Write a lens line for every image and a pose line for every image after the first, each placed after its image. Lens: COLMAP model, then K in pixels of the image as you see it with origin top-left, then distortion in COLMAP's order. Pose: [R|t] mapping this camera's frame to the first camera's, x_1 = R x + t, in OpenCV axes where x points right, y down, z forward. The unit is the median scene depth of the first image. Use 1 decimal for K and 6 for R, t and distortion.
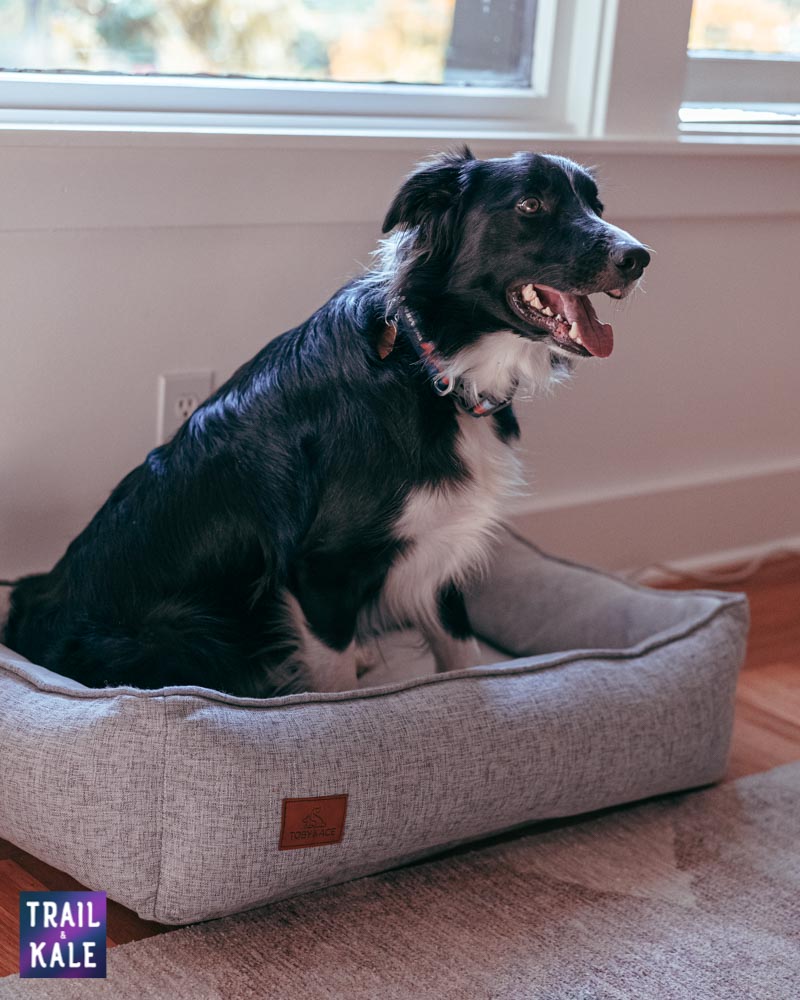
lens RADIAL K [[2736.8, 0, 400.0], [0, 2736.8, 500.0], [0, 0, 1]] dist [-1.132155, 36.803842]
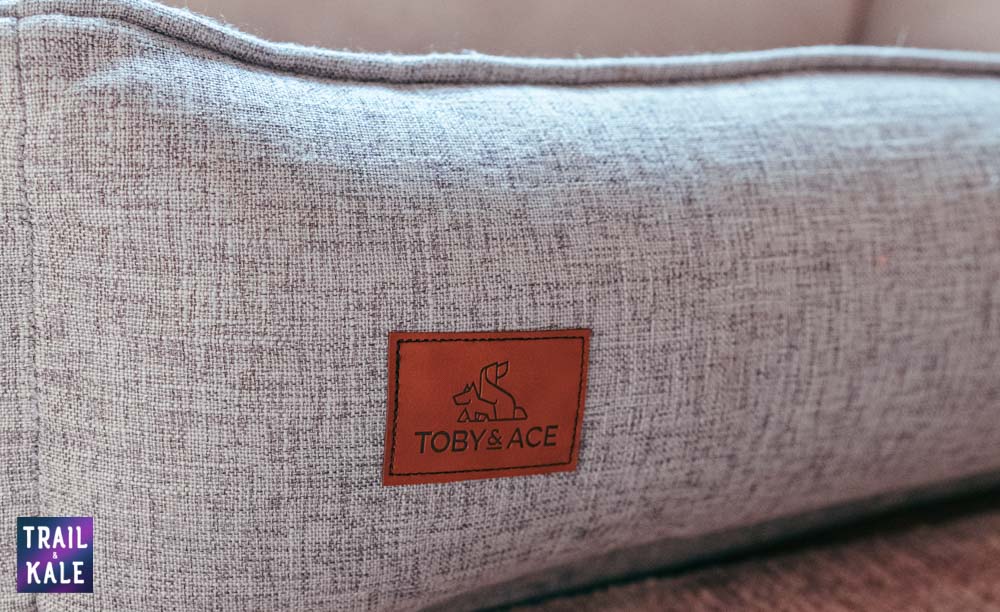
lens RADIAL K [[1854.4, 0, 497.8], [0, 1854.4, 366.6], [0, 0, 1]] dist [0.377487, -0.331015]
pose [[0.987851, -0.011002, -0.155011, 0.005934], [0.012503, 0.999884, 0.008710, 0.111121], [0.154897, -0.010543, 0.987874, 0.762906]]
